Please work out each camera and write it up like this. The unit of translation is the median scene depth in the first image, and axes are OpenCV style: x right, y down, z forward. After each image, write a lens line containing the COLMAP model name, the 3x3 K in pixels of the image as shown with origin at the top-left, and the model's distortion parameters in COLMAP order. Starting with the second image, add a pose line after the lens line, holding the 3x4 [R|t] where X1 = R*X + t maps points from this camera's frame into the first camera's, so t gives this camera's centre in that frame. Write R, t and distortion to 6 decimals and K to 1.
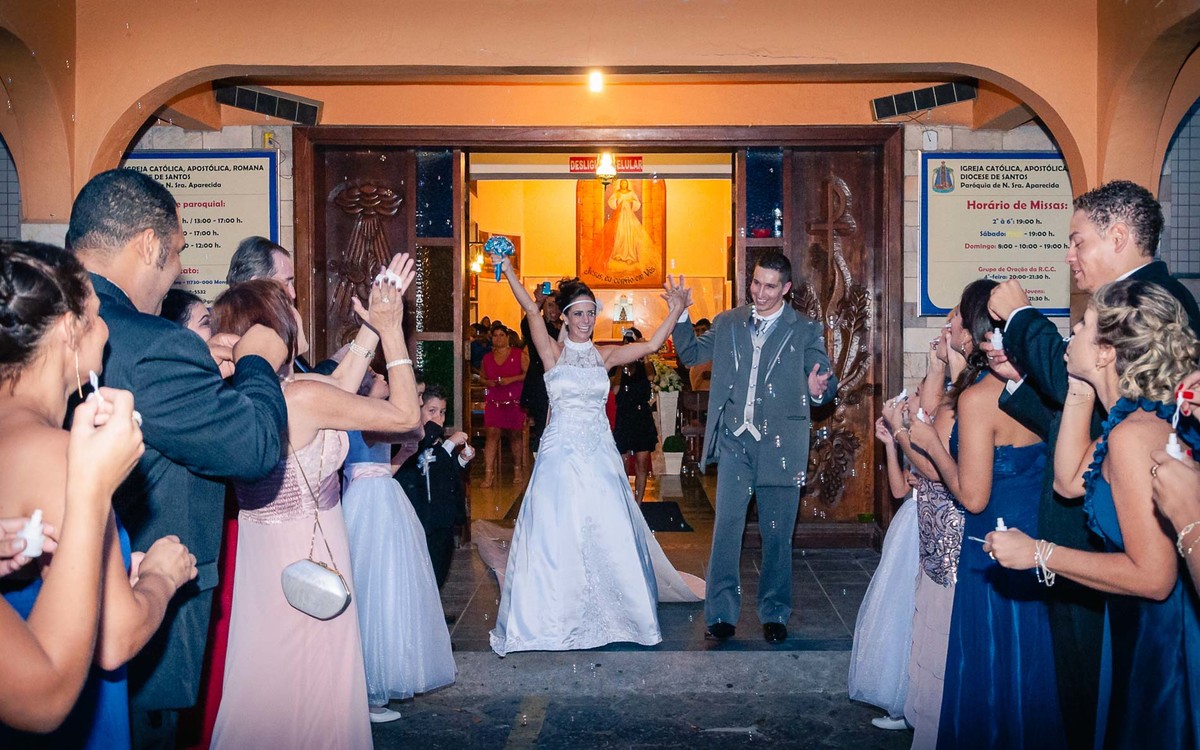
lens RADIAL K [[1256.3, 0, 599.2], [0, 1256.3, 373.8], [0, 0, 1]] dist [-0.000476, 0.000000]
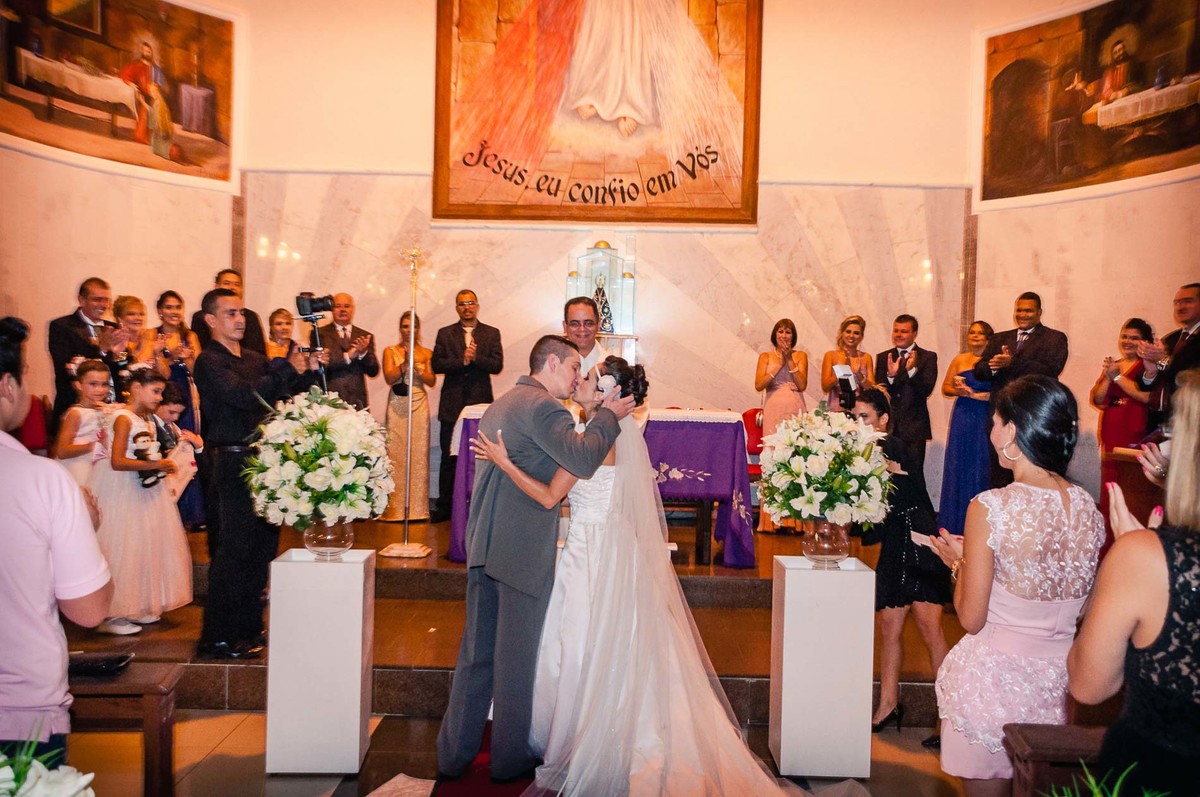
lens RADIAL K [[1061.4, 0, 599.6], [0, 1061.4, 400.6], [0, 0, 1]] dist [-0.033085, -0.002187]
pose [[0.999514, 0.026896, 0.015787, 0.016136], [-0.026803, 0.999623, -0.006026, -0.027039], [-0.015944, 0.005600, 0.999857, 0.768609]]
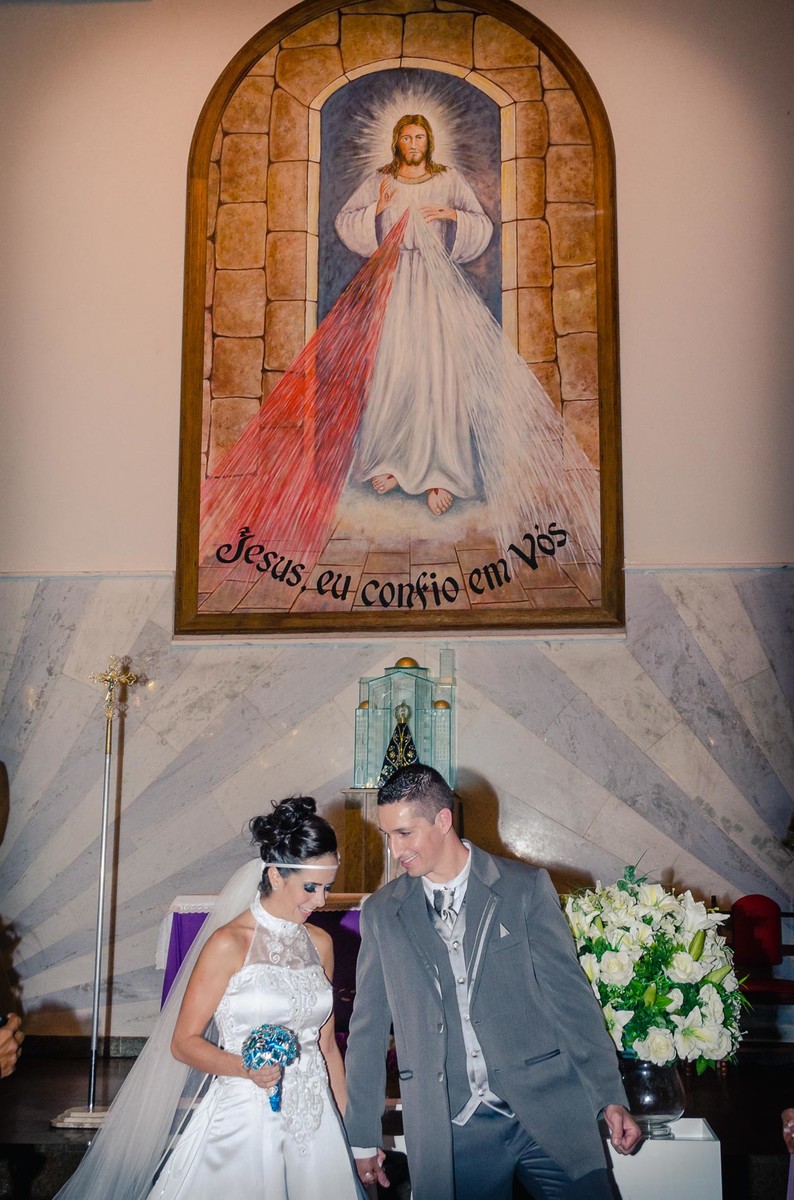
lens RADIAL K [[1459.6, 0, 401.1], [0, 1459.6, 596.8], [0, 0, 1]] dist [0.002909, 0.000000]
pose [[0.999073, -0.003876, -0.042867, 0.027991], [-0.005020, 0.978646, -0.205490, -0.025962], [0.042748, 0.205514, 0.977720, 0.775600]]
